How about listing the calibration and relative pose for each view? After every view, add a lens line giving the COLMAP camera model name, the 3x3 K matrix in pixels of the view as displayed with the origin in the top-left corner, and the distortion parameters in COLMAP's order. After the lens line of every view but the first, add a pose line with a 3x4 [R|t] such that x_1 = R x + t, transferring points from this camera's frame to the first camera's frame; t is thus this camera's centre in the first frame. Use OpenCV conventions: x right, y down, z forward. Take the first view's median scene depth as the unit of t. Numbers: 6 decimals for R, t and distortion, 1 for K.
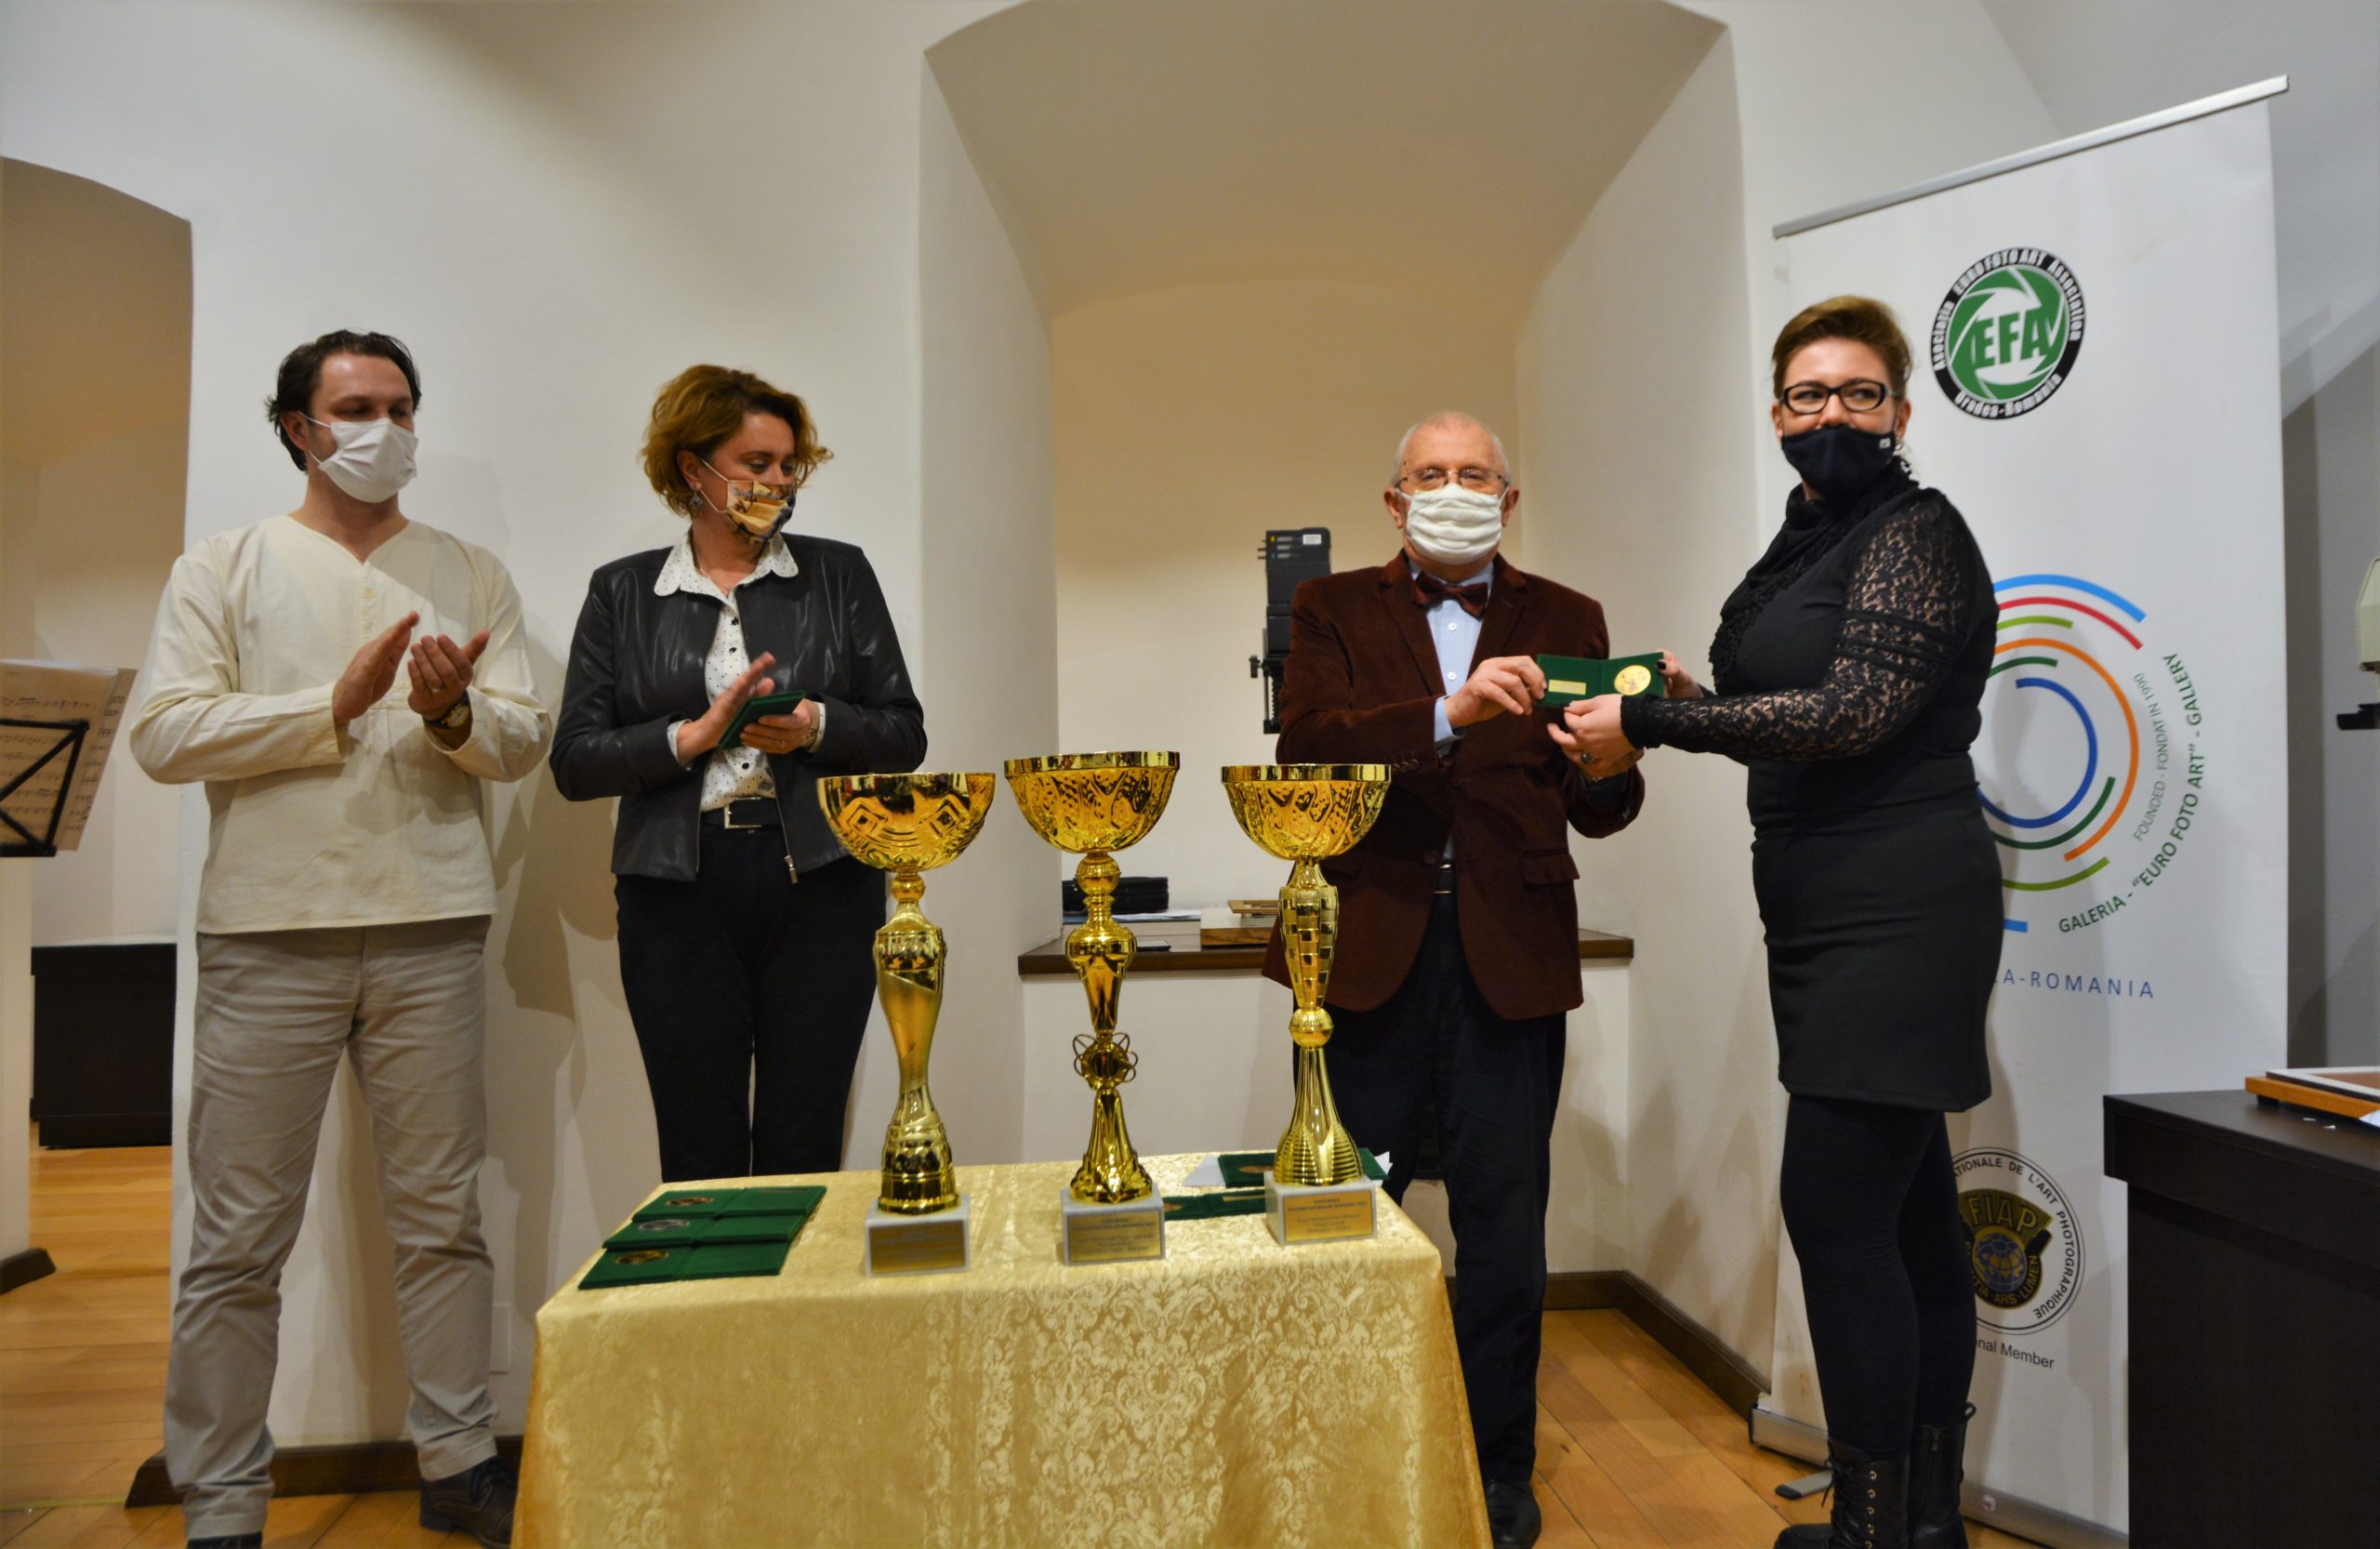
lens RADIAL K [[1704.9, 0, 1257.1], [0, 1704.9, 704.2], [0, 0, 1]] dist [-0.103317, 0.058386]
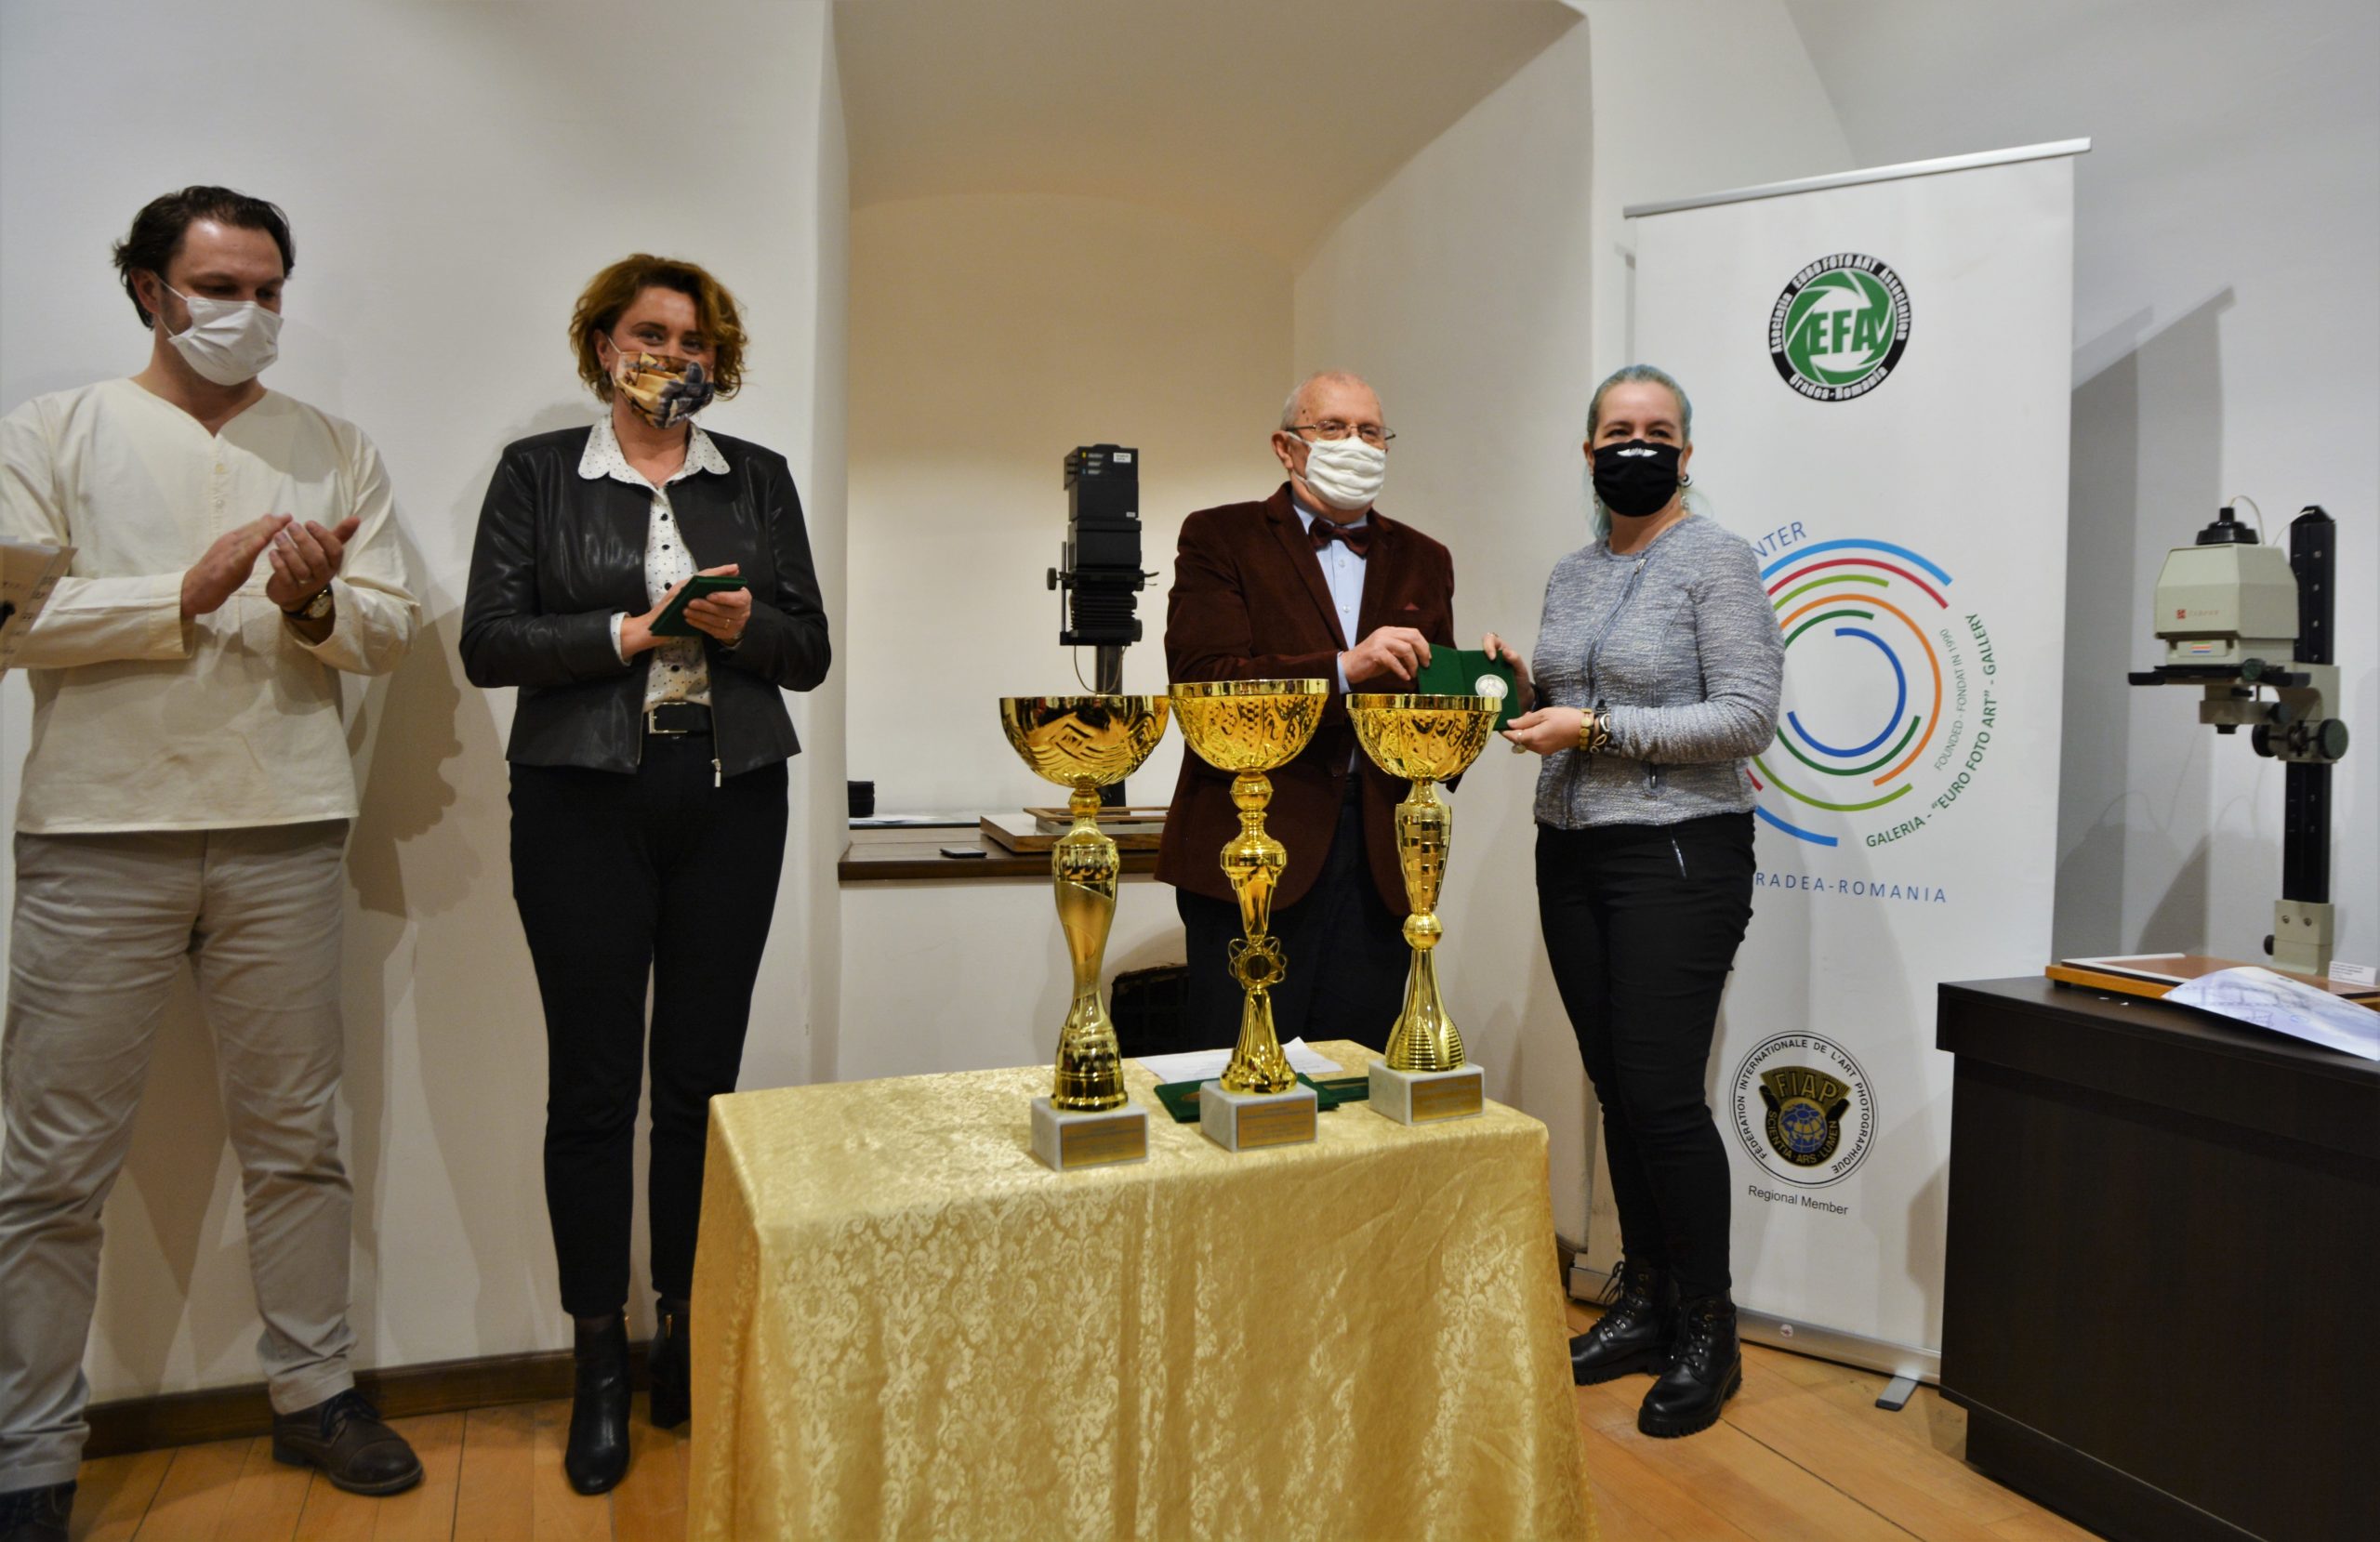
lens RADIAL K [[1704.6, 0, 1273.9], [0, 1704.6, 676.3], [0, 0, 1]] dist [-0.103317, 0.058386]
pose [[0.962328, 0.029932, 0.270239, -0.240074], [-0.040518, 0.998611, 0.033676, -0.005530], [-0.268855, -0.043357, 0.962204, -0.020353]]
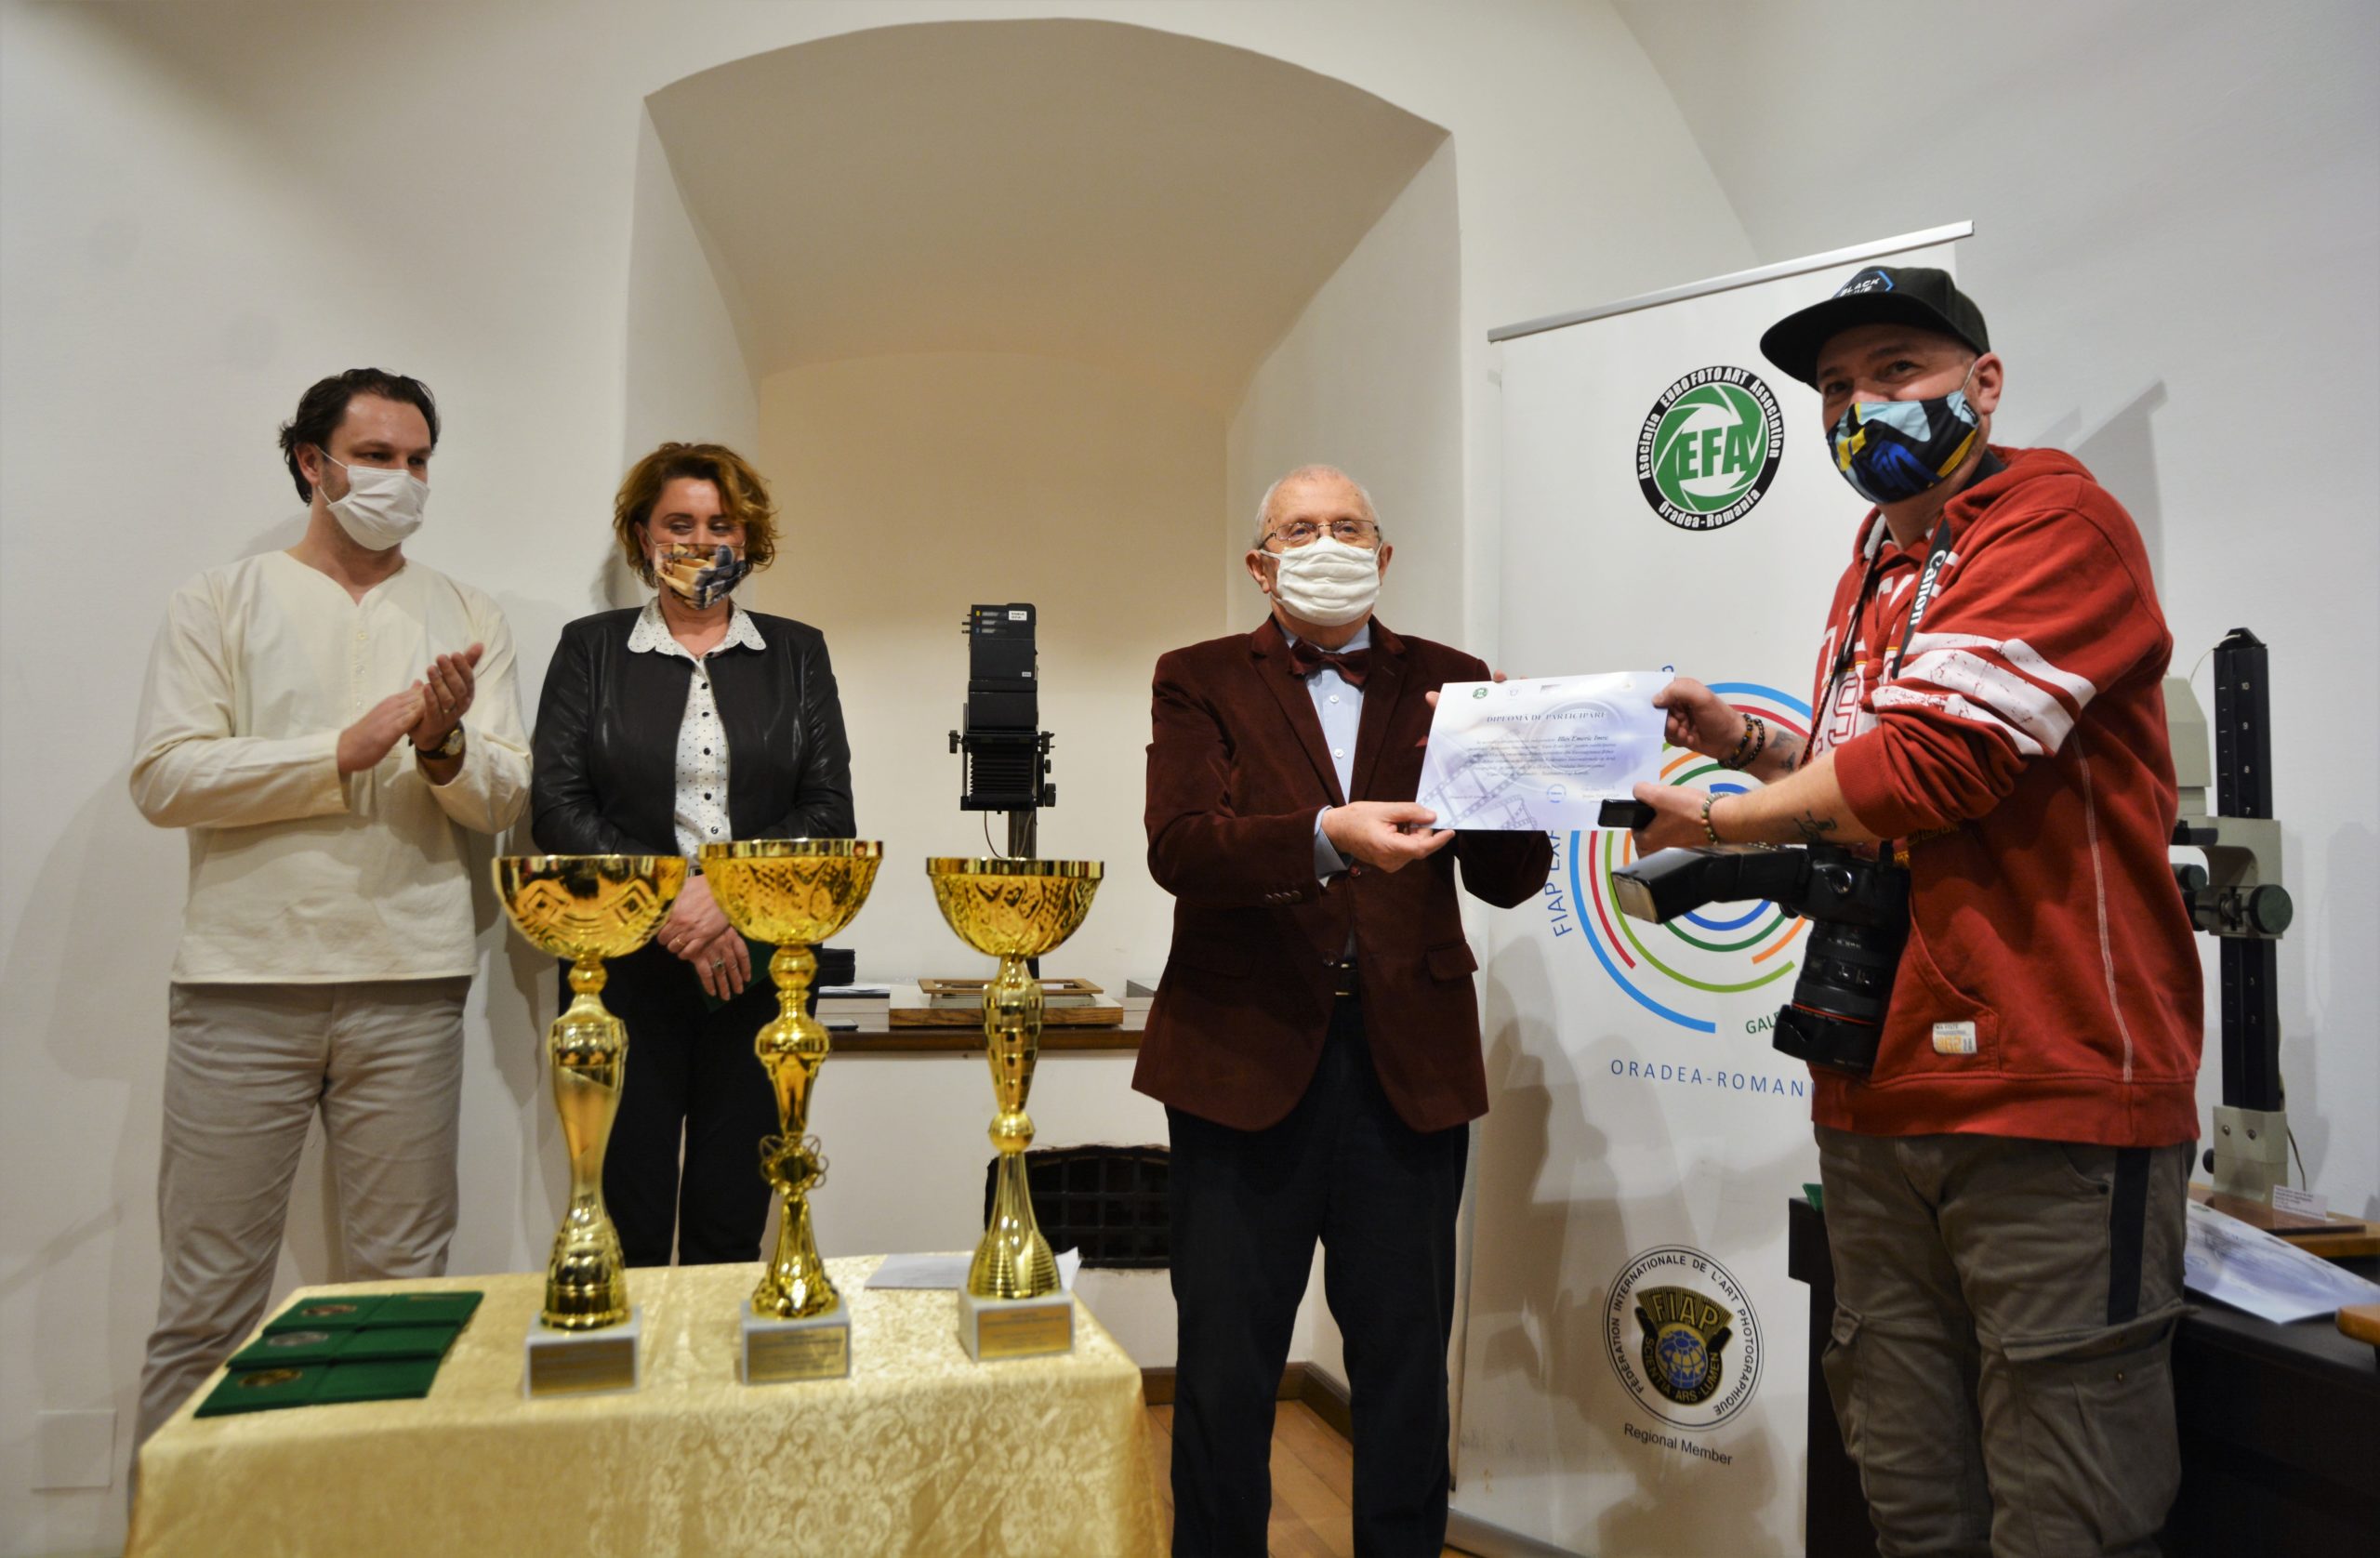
lens RADIAL K [[1704.7, 0, 1172.9], [0, 1704.7, 699.1], [0, 0, 1]] dist [-0.103317, 0.058386]
pose [[0.990725, 0.039418, 0.130036, -0.007938], [-0.033655, 0.998364, -0.046226, -0.008308], [-0.131645, 0.041421, 0.990431, 0.020482]]
